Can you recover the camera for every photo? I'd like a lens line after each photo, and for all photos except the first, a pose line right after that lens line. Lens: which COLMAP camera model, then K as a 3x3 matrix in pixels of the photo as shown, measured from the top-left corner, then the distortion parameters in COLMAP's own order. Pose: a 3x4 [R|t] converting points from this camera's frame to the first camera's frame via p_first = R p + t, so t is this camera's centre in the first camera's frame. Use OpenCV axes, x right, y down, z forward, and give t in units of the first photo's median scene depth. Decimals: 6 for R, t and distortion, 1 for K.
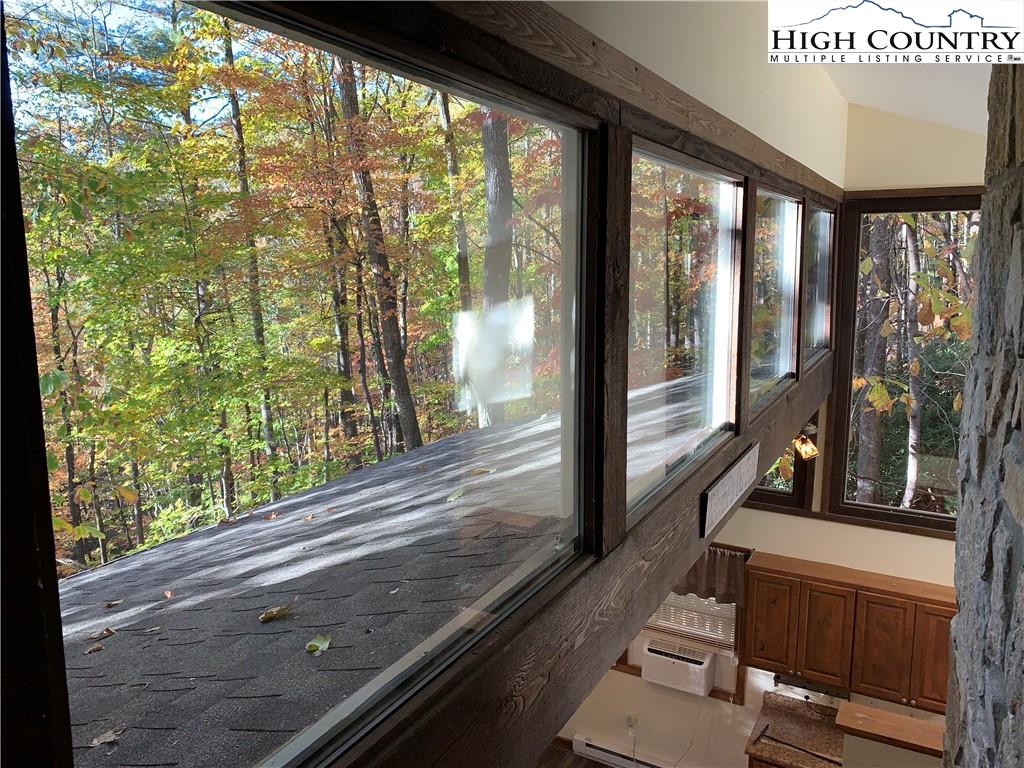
lens RADIAL K [[780.9, 0, 512.9], [0, 780.9, 373.4], [0, 0, 1]] dist [0.029110, -0.029973]
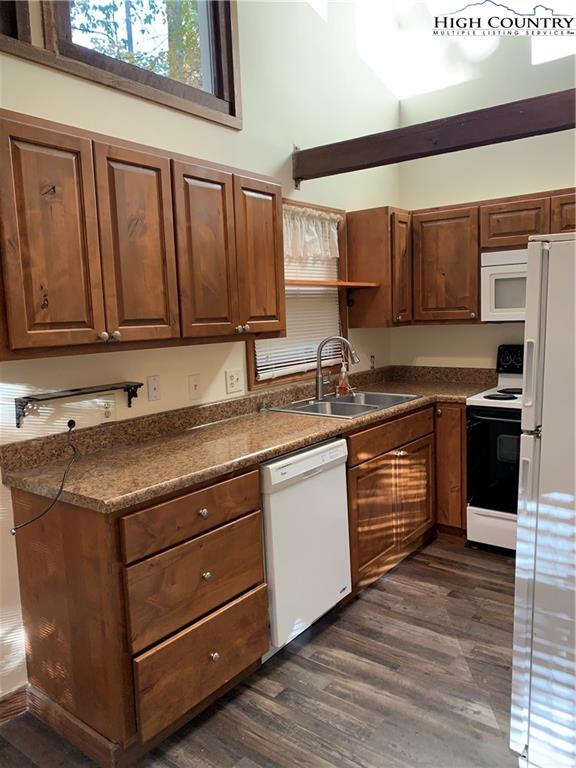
lens RADIAL K [[585.7, 0, 285.2], [0, 585.7, 391.0], [0, 0, 1]] dist [0.029110, -0.029973]
pose [[0.161687, -0.140722, 0.976757, -0.001880], [0.177032, 0.977860, 0.111576, 0.358353], [-0.970833, 0.154877, 0.183019, 0.748841]]
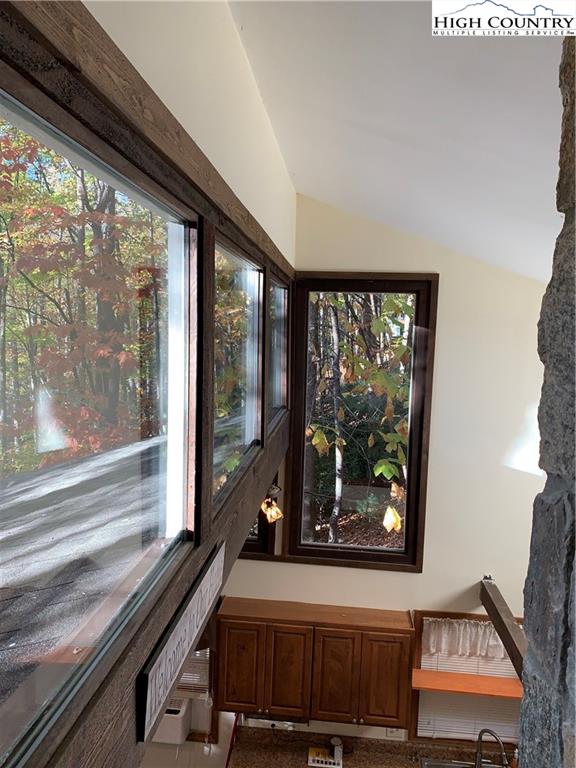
lens RADIAL K [[585.7, 0, 291.7], [0, 585.7, 383.7], [0, 0, 1]] dist [0.029110, -0.029973]
pose [[0.916917, -0.004136, 0.399057, 0.068931], [0.022902, 0.998844, -0.042269, -0.027900], [-0.398420, 0.047897, 0.915951, 0.205545]]
